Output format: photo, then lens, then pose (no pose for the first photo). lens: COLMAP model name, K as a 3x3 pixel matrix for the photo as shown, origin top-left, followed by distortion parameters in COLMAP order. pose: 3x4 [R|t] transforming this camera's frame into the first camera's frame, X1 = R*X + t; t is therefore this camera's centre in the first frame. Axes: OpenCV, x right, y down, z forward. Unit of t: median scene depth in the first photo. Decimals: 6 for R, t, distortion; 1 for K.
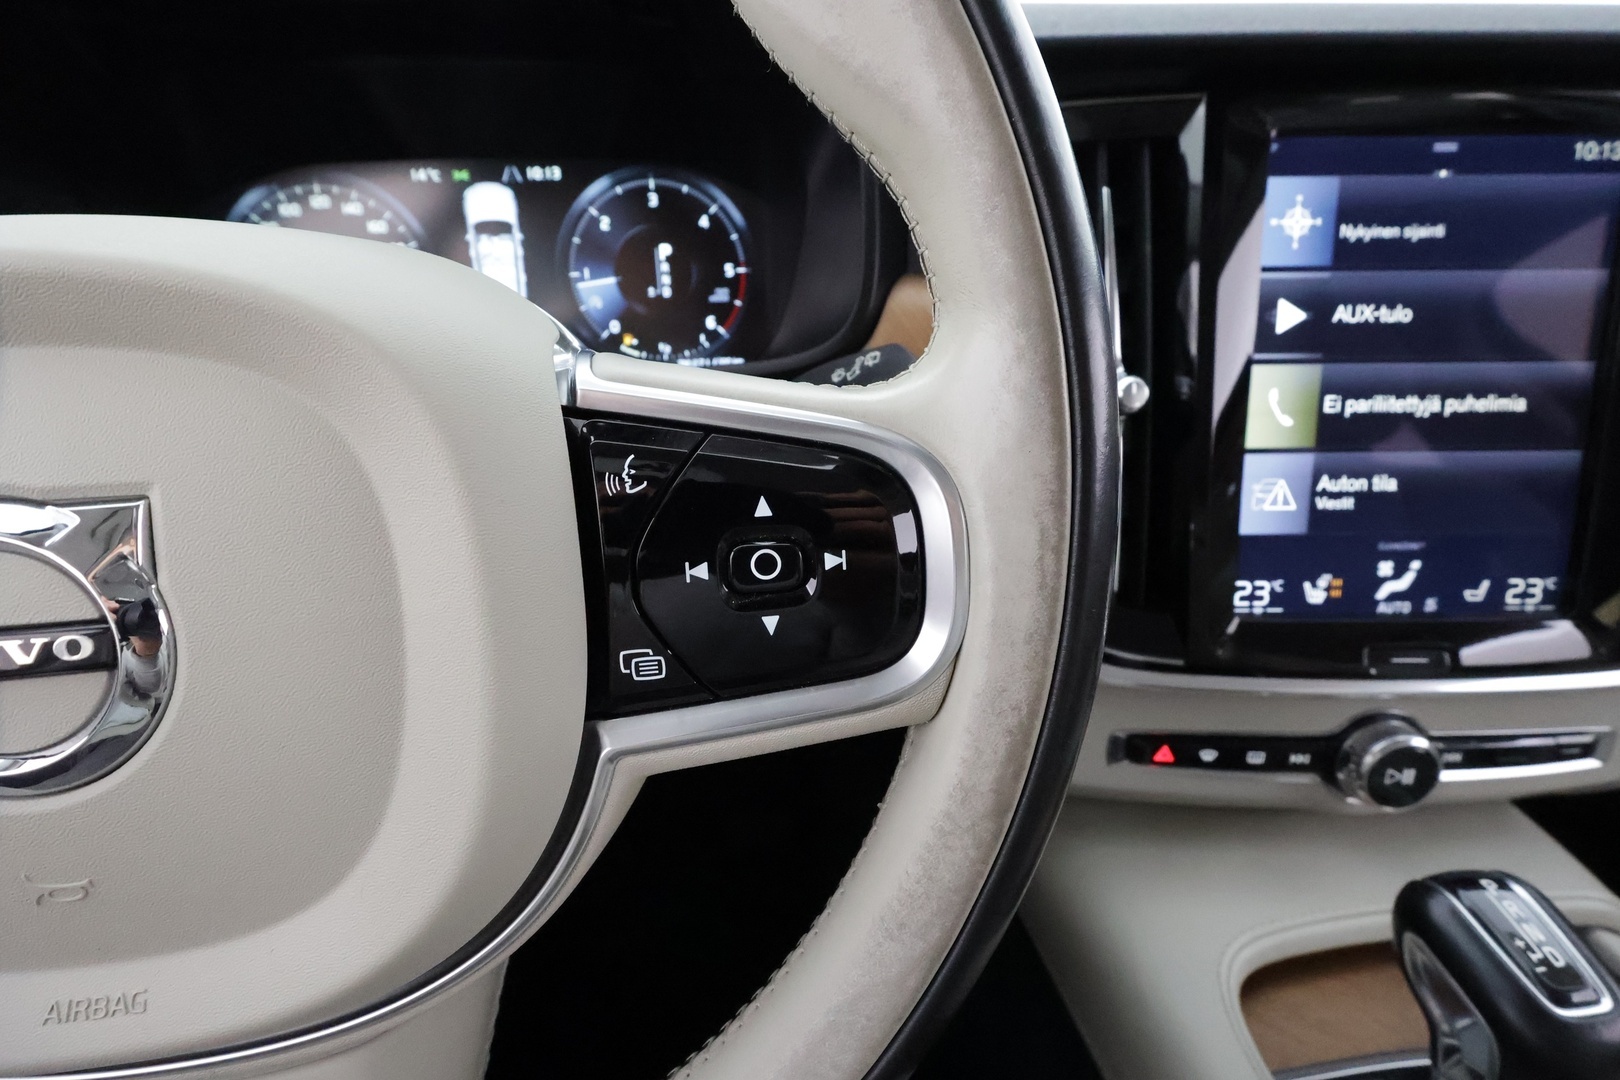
lens RADIAL K [[767.9, 0, 808.8], [0, 767.9, 540.6], [0, 0, 1]] dist [-0.008559, 0.002727]
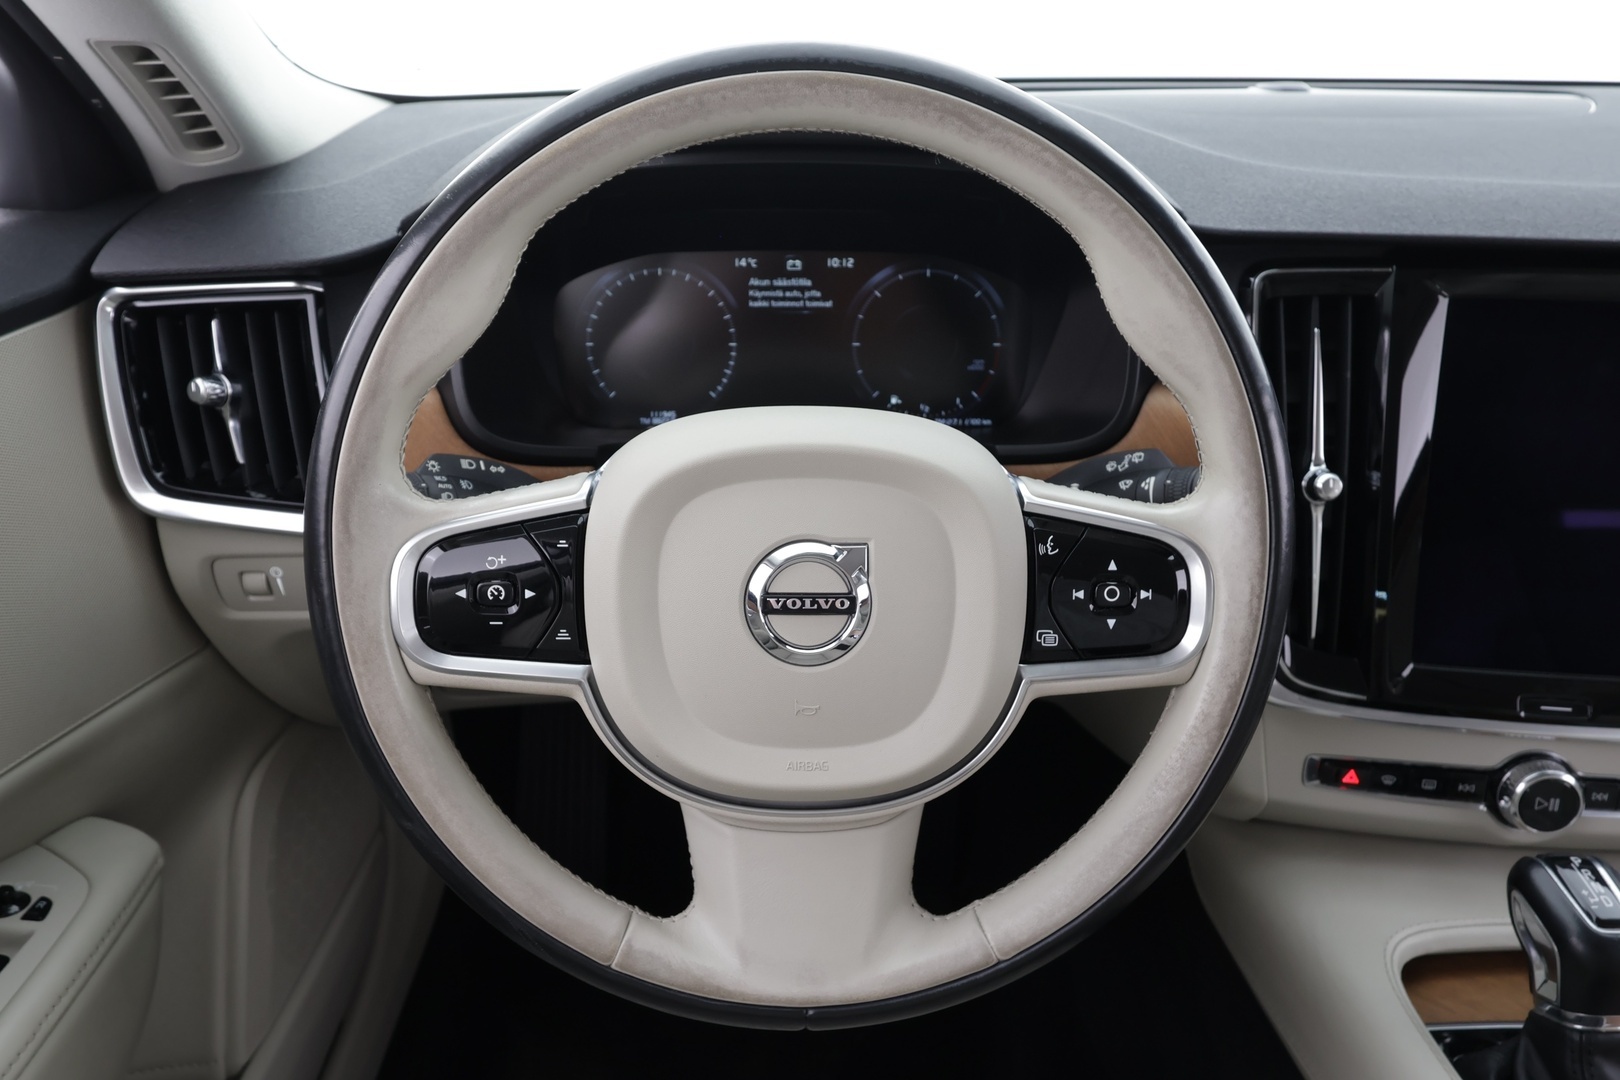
lens RADIAL K [[1152.0, 0, 802.1], [0, 1152.0, 538.1], [0, 0, 1]] dist [-0.002574, 0.005453]
pose [[0.994500, 0.056782, -0.088010, -0.263808], [-0.060099, 0.997561, -0.035504, 0.019293], [0.085779, 0.040598, 0.995487, -0.915018]]
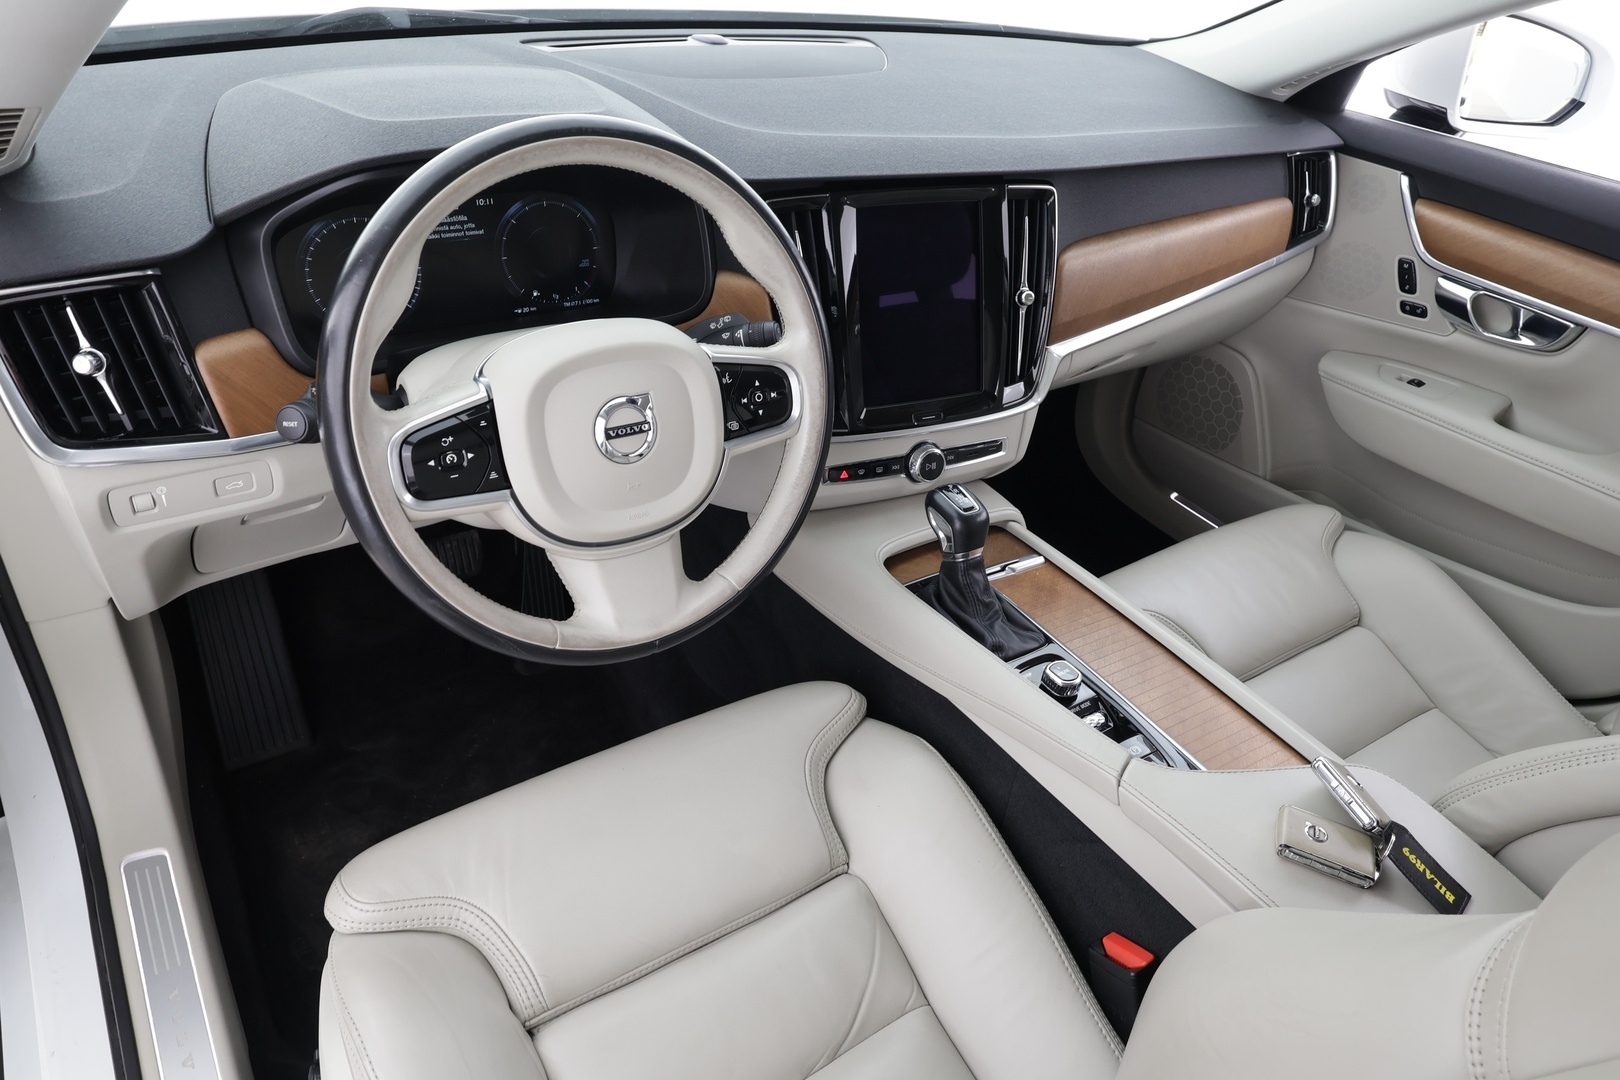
lens RADIAL K [[1079.6, 0, 829.3], [0, 1079.6, 548.1], [0, 0, 1]] dist [0.004029, 0.004750]
pose [[0.883515, -0.175967, 0.434094, -1.001905], [0.115676, 0.980015, 0.161830, -0.028212], [-0.453896, -0.092765, 0.886213, -1.833969]]
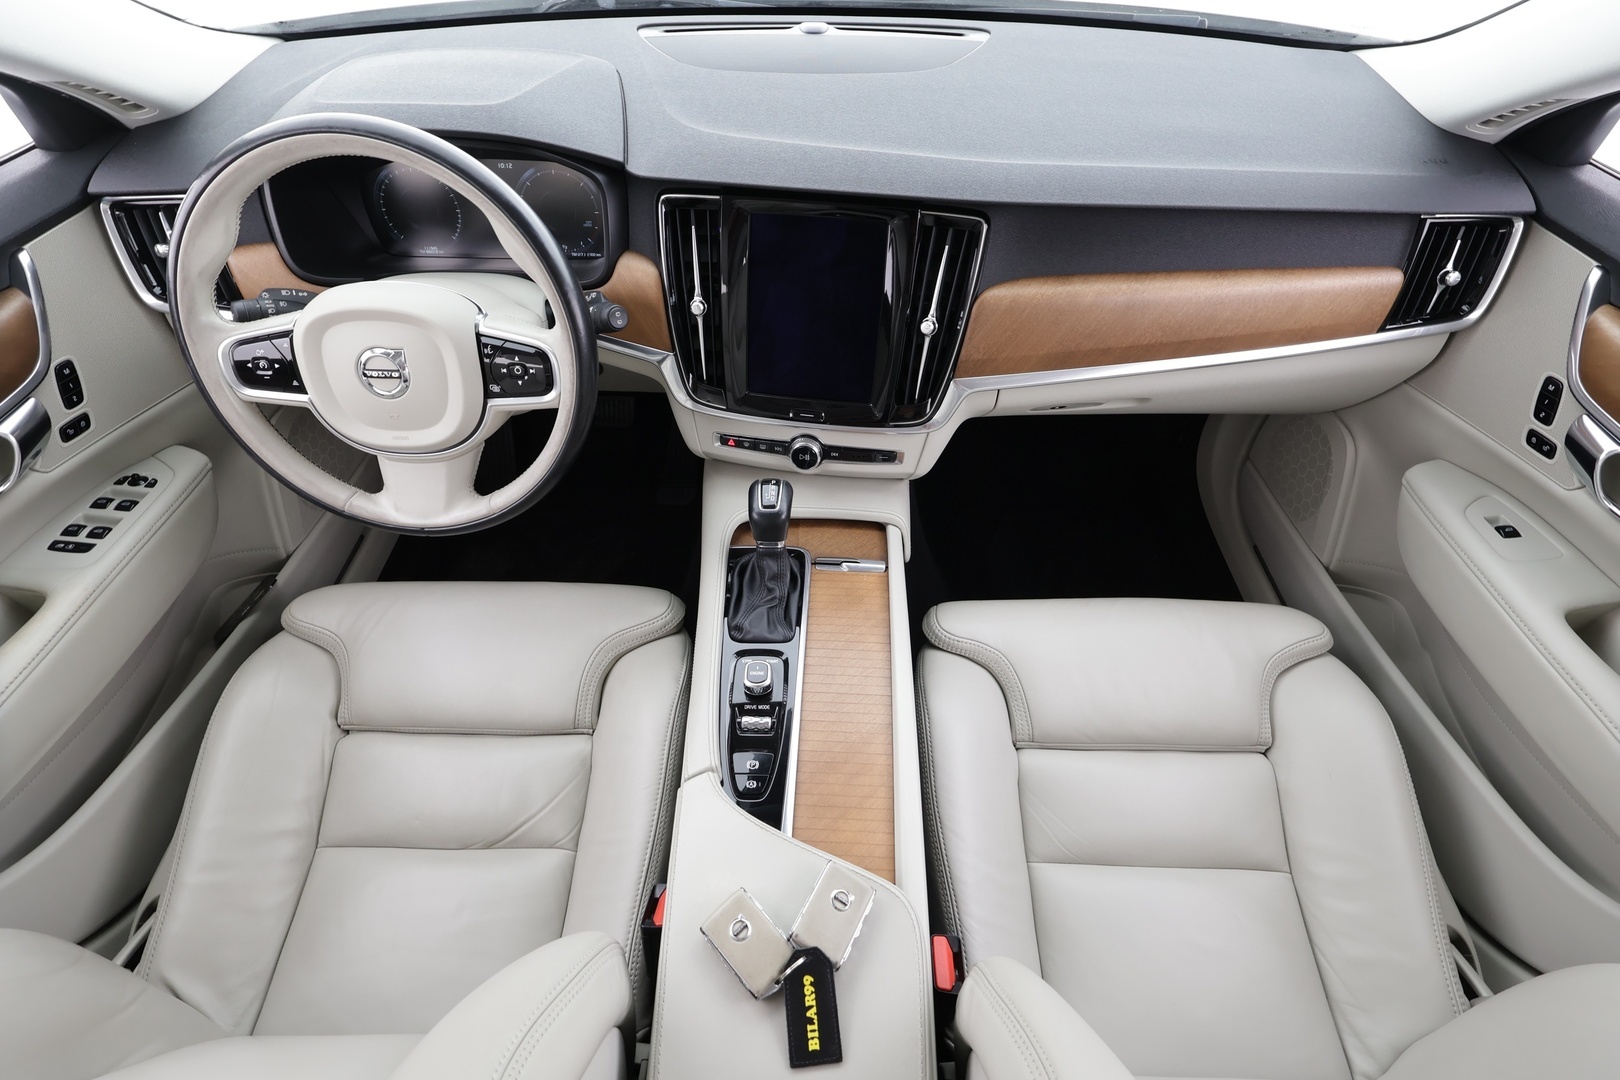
lens RADIAL K [[767.9, 0, 811.0], [0, 767.9, 558.8], [0, 0, 1]] dist [-0.008559, 0.002727]
pose [[0.989994, 0.116224, -0.080023, 1.012442], [-0.081336, 0.933419, 0.349448, -0.306501], [0.115309, -0.339443, 0.933532, -1.636152]]
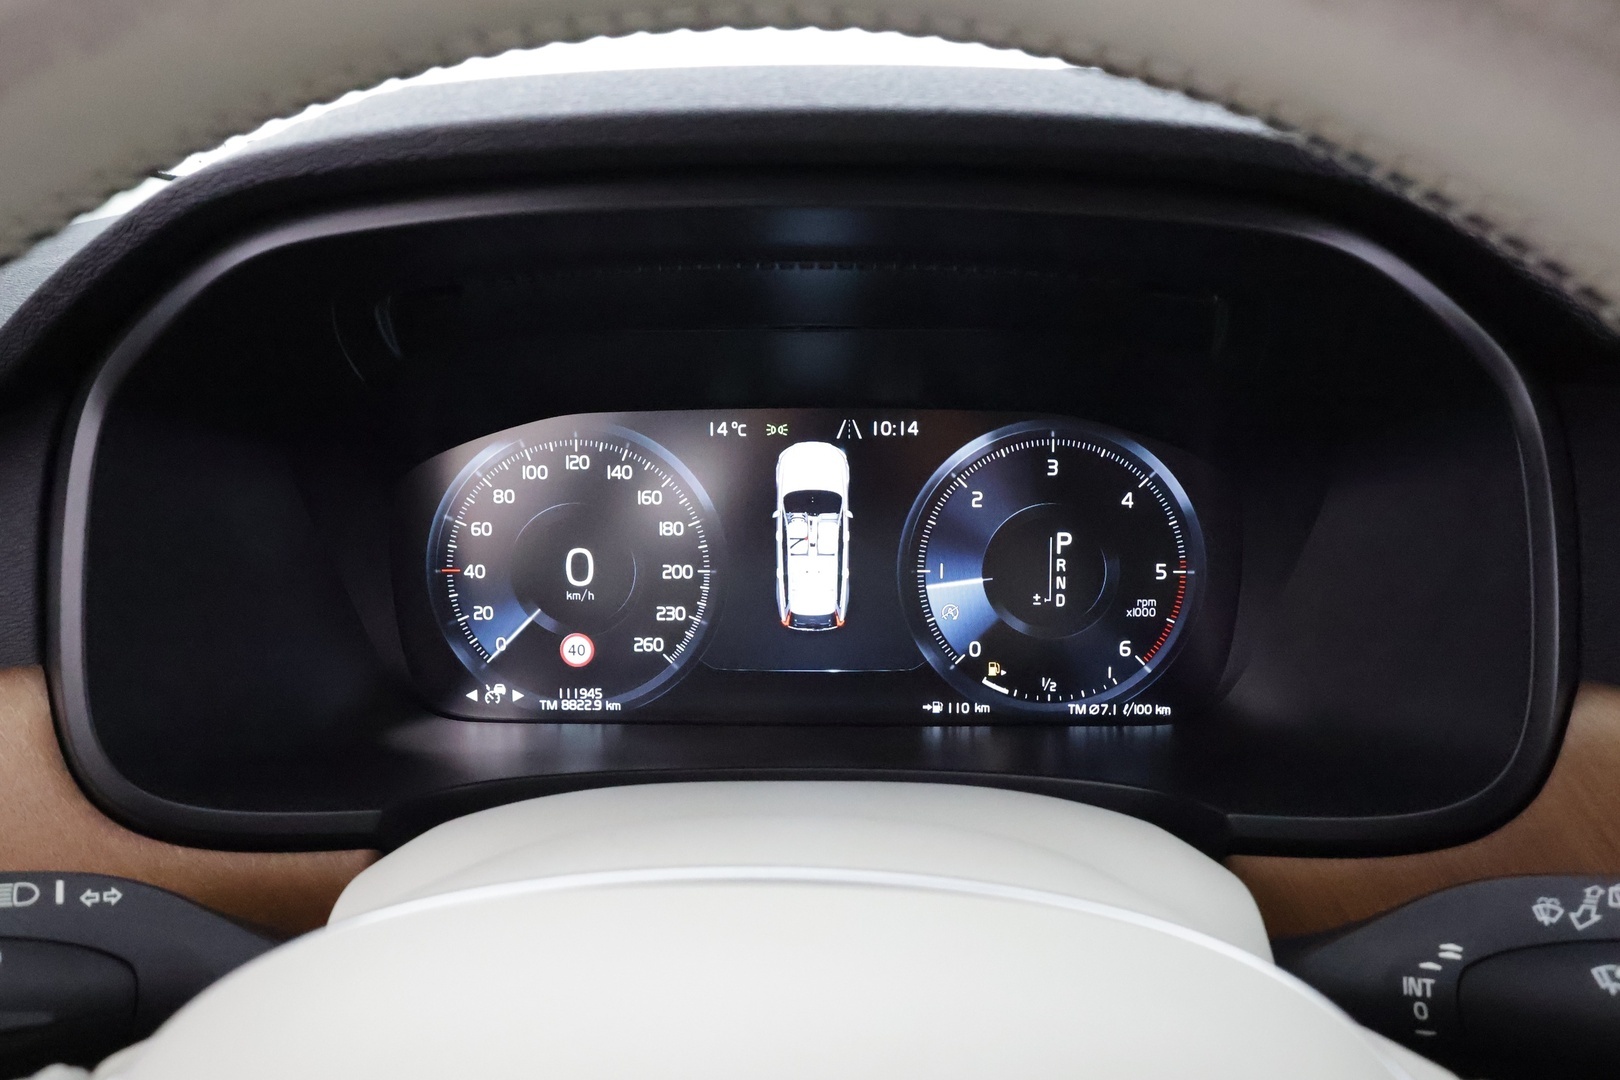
lens RADIAL K [[1152.0, 0, 798.1], [0, 1152.0, 527.1], [0, 0, 1]] dist [-0.002574, 0.005453]
pose [[0.987208, 0.045505, -0.152804, -0.321457], [-0.072508, 0.981700, -0.176093, -0.248587], [0.141994, 0.184920, 0.972441, 0.025480]]
